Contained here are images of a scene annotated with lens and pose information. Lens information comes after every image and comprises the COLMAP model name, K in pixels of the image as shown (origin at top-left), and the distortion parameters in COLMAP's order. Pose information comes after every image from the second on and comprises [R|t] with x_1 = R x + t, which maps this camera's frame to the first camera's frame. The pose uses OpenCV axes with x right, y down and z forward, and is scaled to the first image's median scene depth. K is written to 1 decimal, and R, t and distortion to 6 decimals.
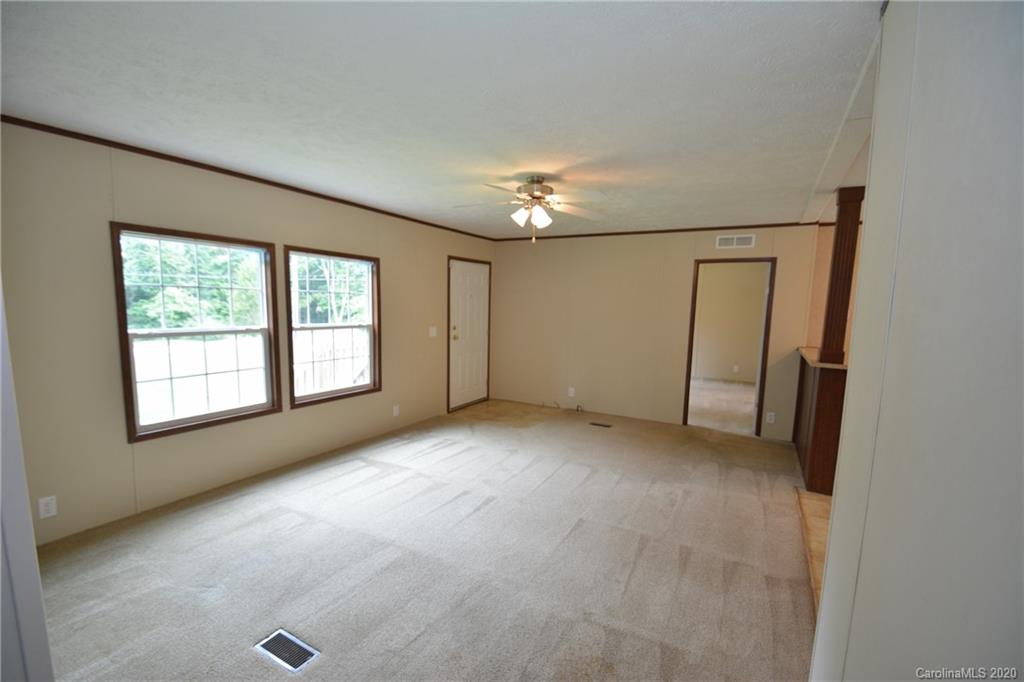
lens RADIAL K [[448.2, 0, 502.5], [0, 448.2, 355.7], [0, 0, 1]] dist [0.002673, -0.011240]
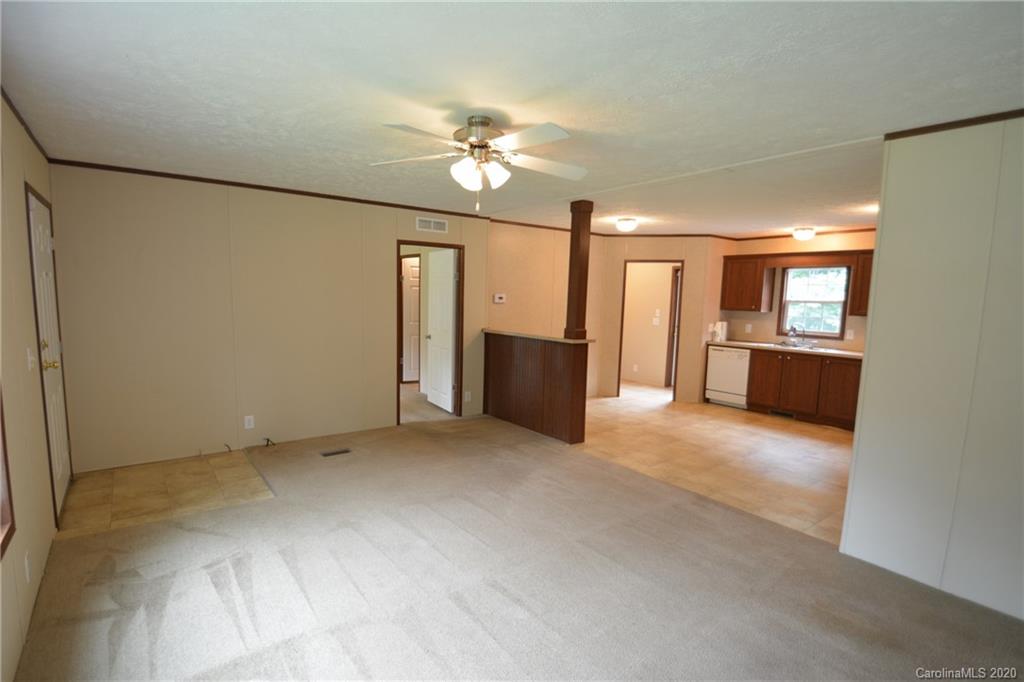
lens RADIAL K [[503.3, 0, 501.3], [0, 503.3, 357.5], [0, 0, 1]] dist [-0.004181, -0.000453]
pose [[0.397169, -0.127628, 0.908828, -0.484293], [0.093957, 0.990734, 0.098070, -0.069179], [-0.912923, 0.046441, 0.405480, 0.471513]]
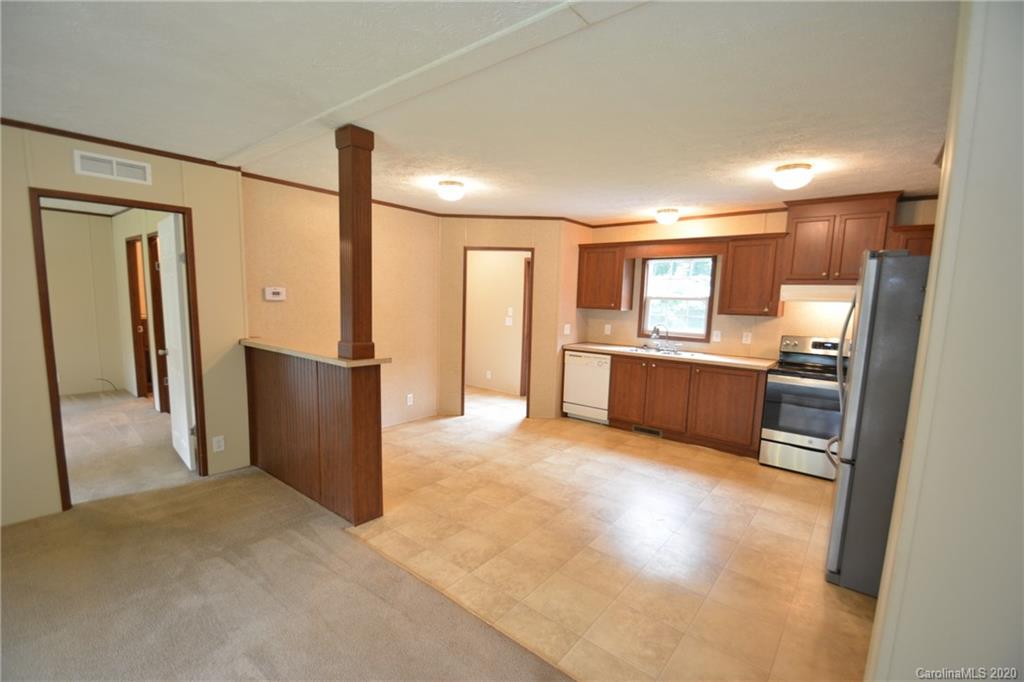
lens RADIAL K [[448.2, 0, 502.5], [0, 448.2, 355.7], [0, 0, 1]] dist [0.002673, -0.011240]
pose [[0.166849, -0.149087, 0.974646, 0.014057], [0.095228, 0.986318, 0.134570, -0.052704], [-0.981373, 0.070360, 0.178763, 0.466219]]
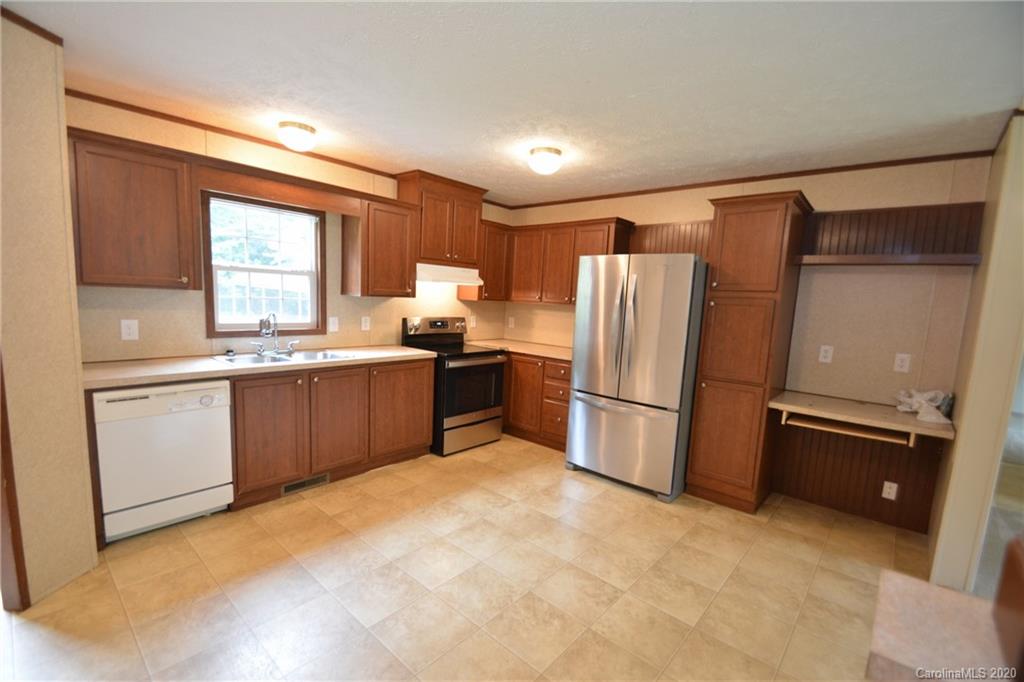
lens RADIAL K [[448.2, 0, 502.5], [0, 448.2, 355.7], [0, 0, 1]] dist [0.002673, -0.011240]
pose [[-0.976434, -0.097036, 0.192769, 0.673968], [-0.046282, 0.966587, 0.252127, -0.067642], [-0.210794, 0.237264, -0.948299, 0.853765]]
